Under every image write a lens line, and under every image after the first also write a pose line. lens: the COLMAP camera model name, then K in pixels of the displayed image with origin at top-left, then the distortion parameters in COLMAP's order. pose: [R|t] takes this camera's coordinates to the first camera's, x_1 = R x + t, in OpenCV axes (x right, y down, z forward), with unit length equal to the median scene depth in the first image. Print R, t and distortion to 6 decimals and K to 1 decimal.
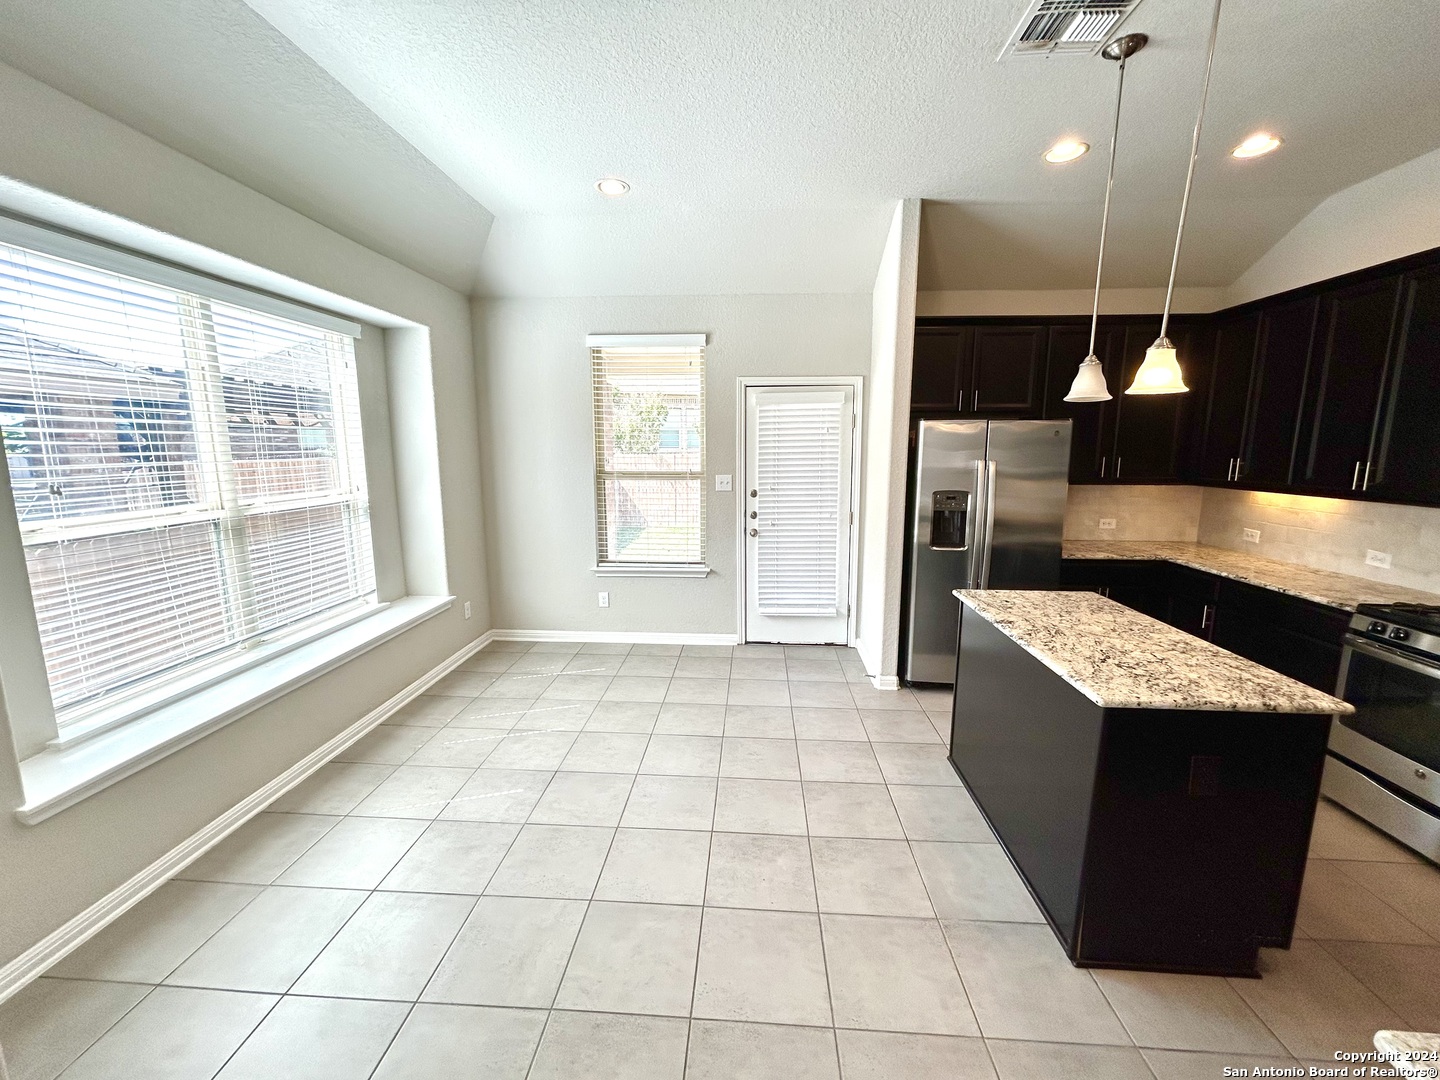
lens RADIAL K [[578.3, 0, 719.1], [0, 578.3, 537.0], [0, 0, 1]] dist [-0.004546, 0.003352]
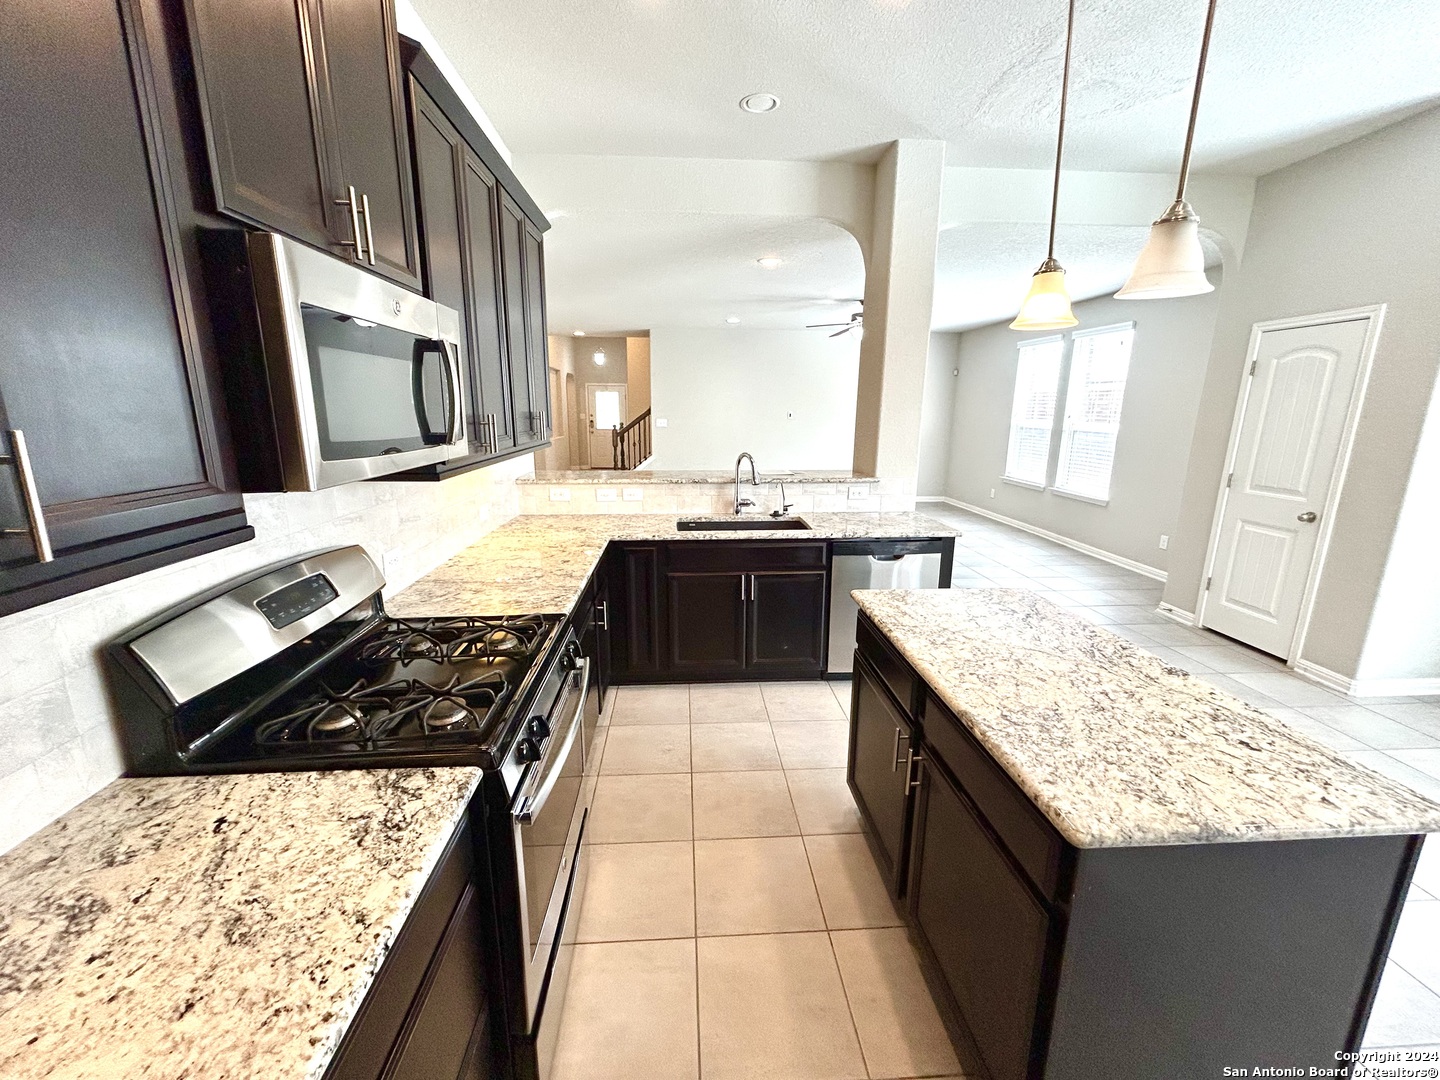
lens RADIAL K [[578.3, 0, 719.1], [0, 578.3, 537.0], [0, 0, 1]] dist [-0.004546, 0.003352]
pose [[-0.992054, 0.020011, -0.124212, 0.652532], [-0.027363, 0.929319, 0.368262, -0.128028], [0.122802, 0.368734, -0.921387, 0.894761]]
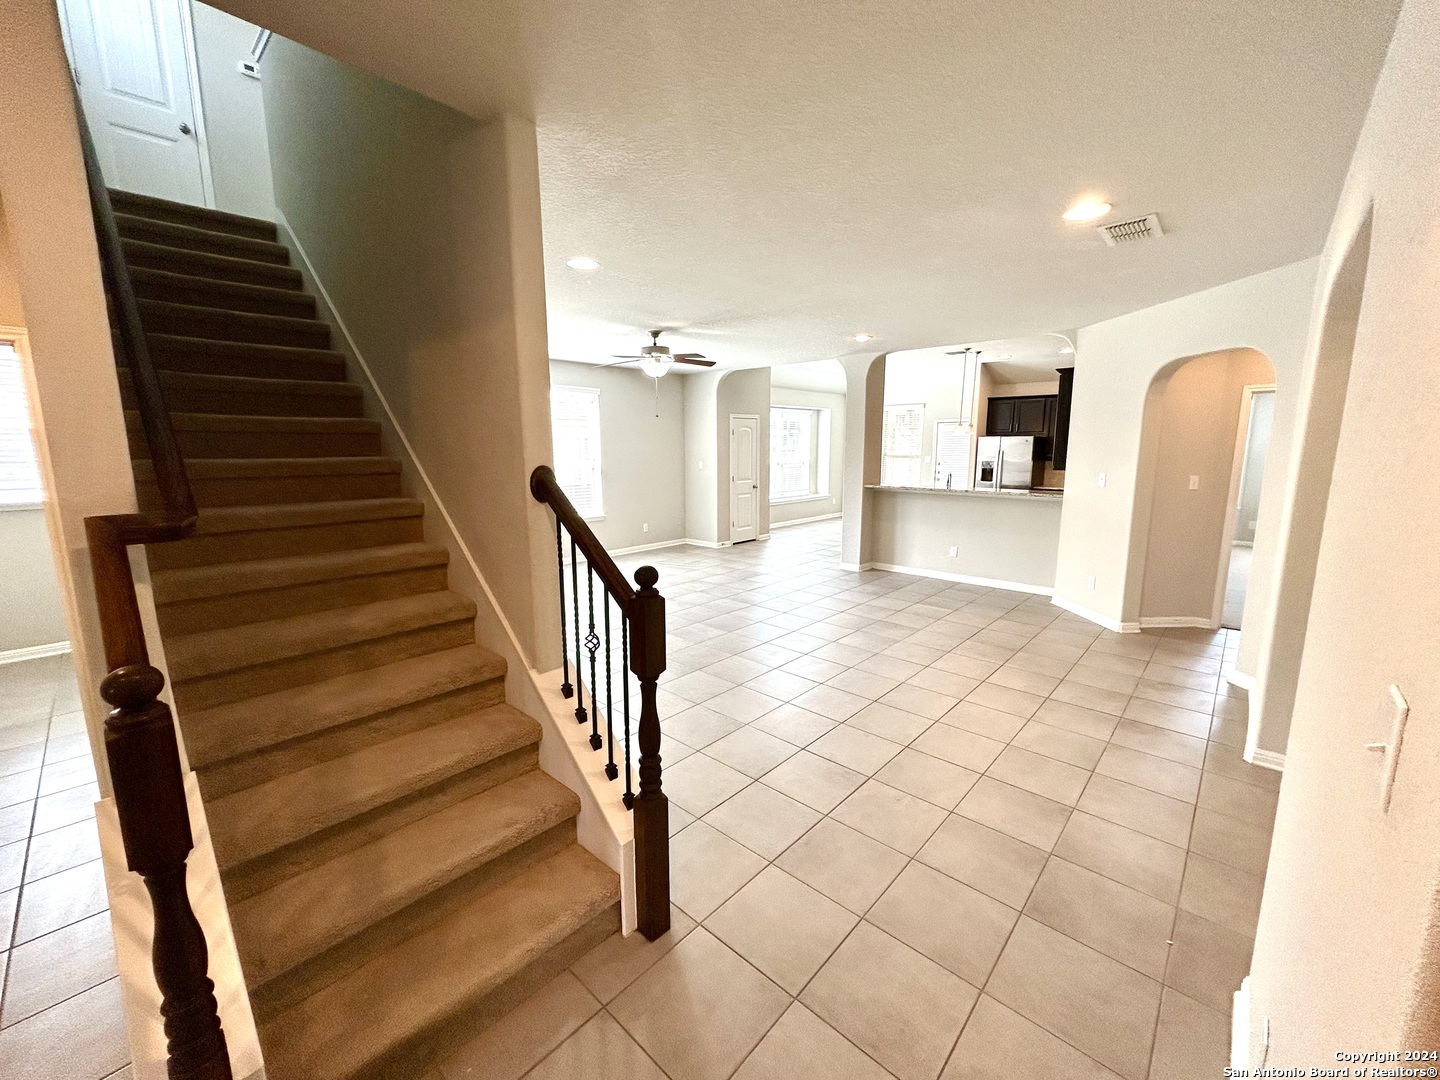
lens RADIAL K [[578.3, 0, 719.1], [0, 578.3, 537.0], [0, 0, 1]] dist [-0.004546, 0.003352]
pose [[0.774602, 0.097203, -0.624934, 1.109337], [-0.095468, 0.994767, 0.036396, 0.292310], [0.625202, 0.031469, 0.779828, -1.897401]]
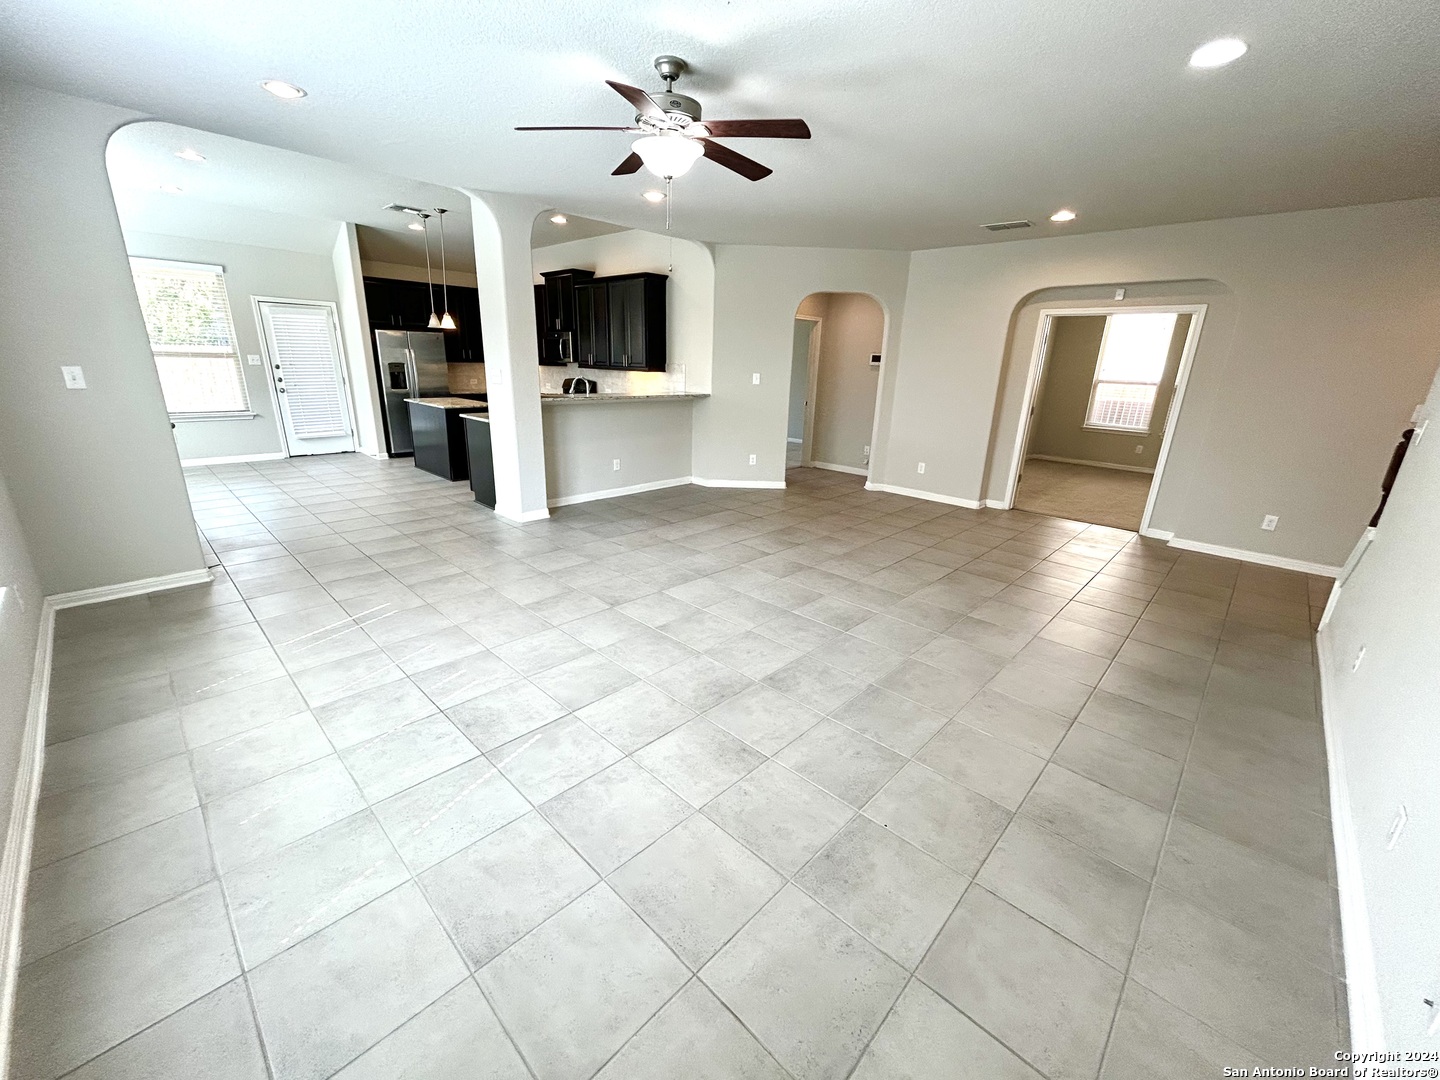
lens RADIAL K [[578.3, 0, 719.1], [0, 578.3, 537.0], [0, 0, 1]] dist [-0.004546, 0.003352]
pose [[0.645763, -0.207523, 0.734795, -0.541598], [0.089294, 0.976278, 0.197250, 0.233676], [-0.758298, -0.061764, 0.648975, -1.356418]]
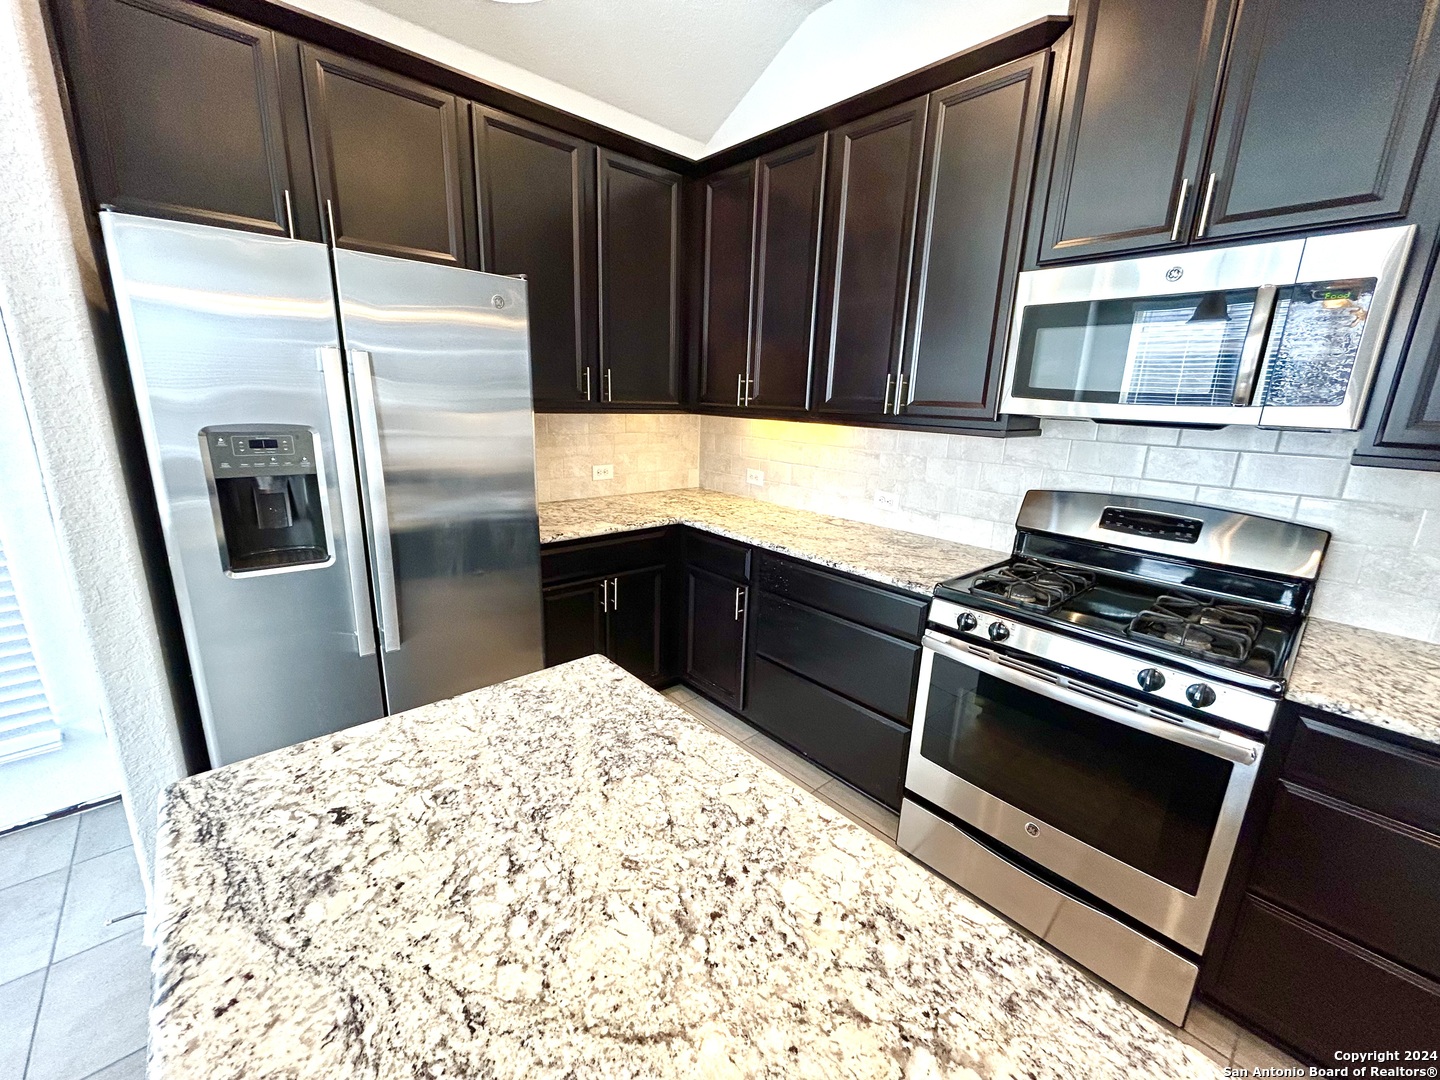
lens RADIAL K [[578.3, 0, 719.1], [0, 578.3, 537.0], [0, 0, 1]] dist [-0.004546, 0.003352]
pose [[0.697525, -0.148556, 0.700992, 0.310248], [0.078044, 0.988204, 0.131764, -0.030175], [-0.712298, -0.037200, 0.700891, 0.469740]]
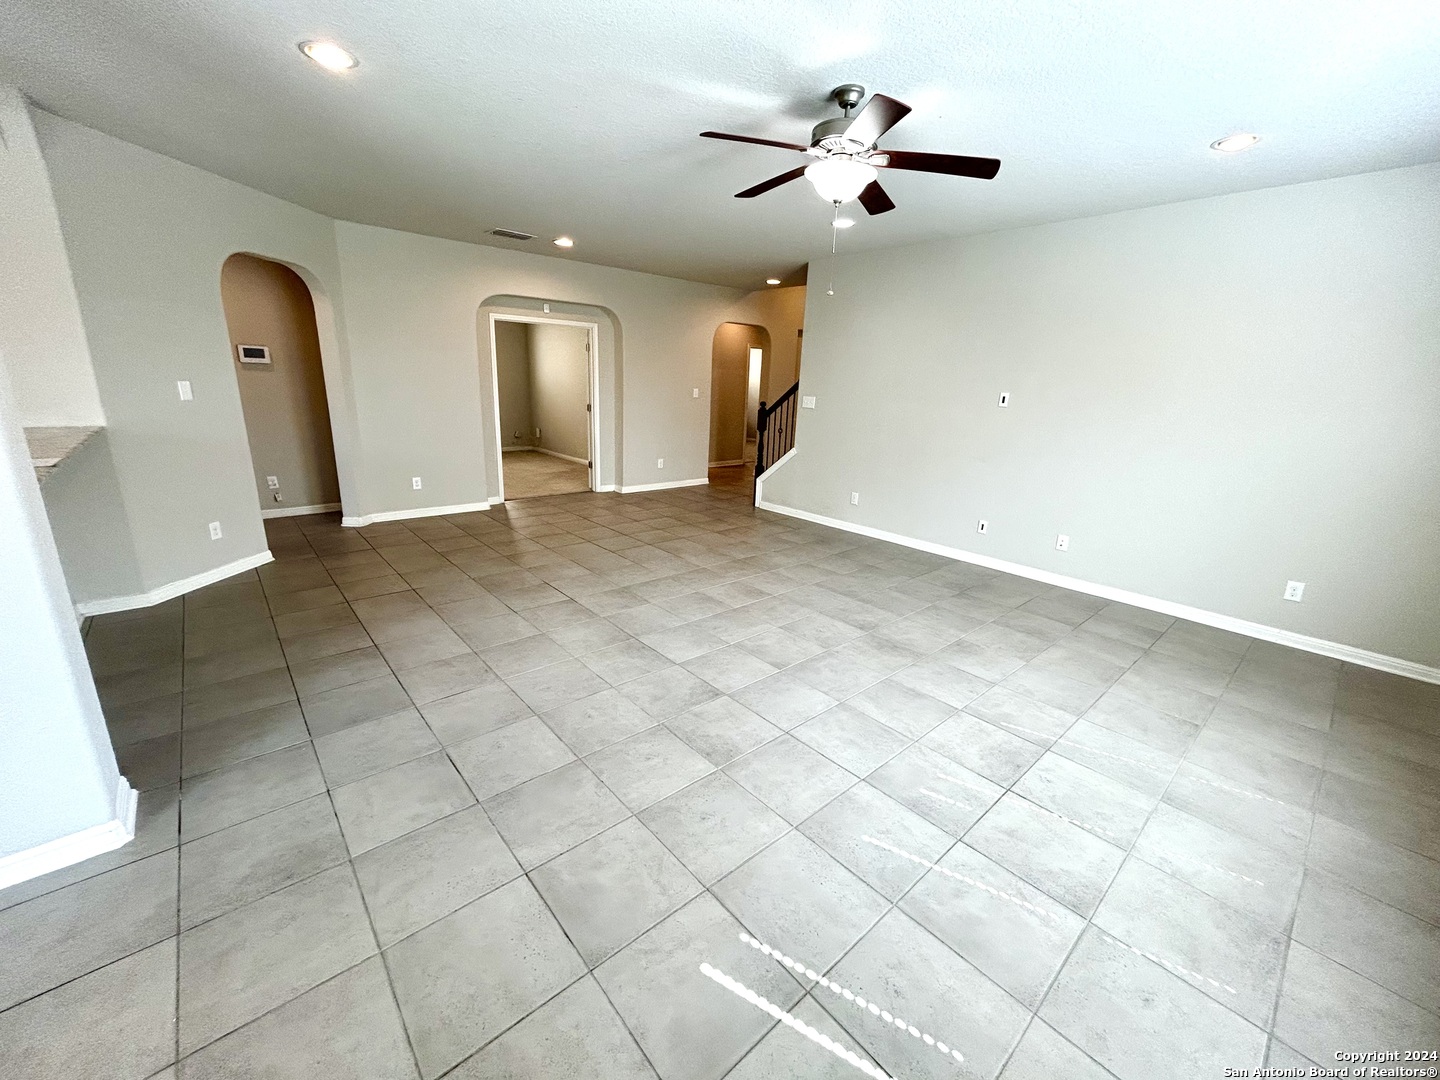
lens RADIAL K [[578.3, 0, 719.1], [0, 578.3, 537.0], [0, 0, 1]] dist [-0.004546, 0.003352]
pose [[-0.705015, -0.214418, 0.676002, -0.436309], [0.073843, 0.925824, 0.370670, 0.051472], [-0.705337, 0.311246, -0.636887, -0.193001]]
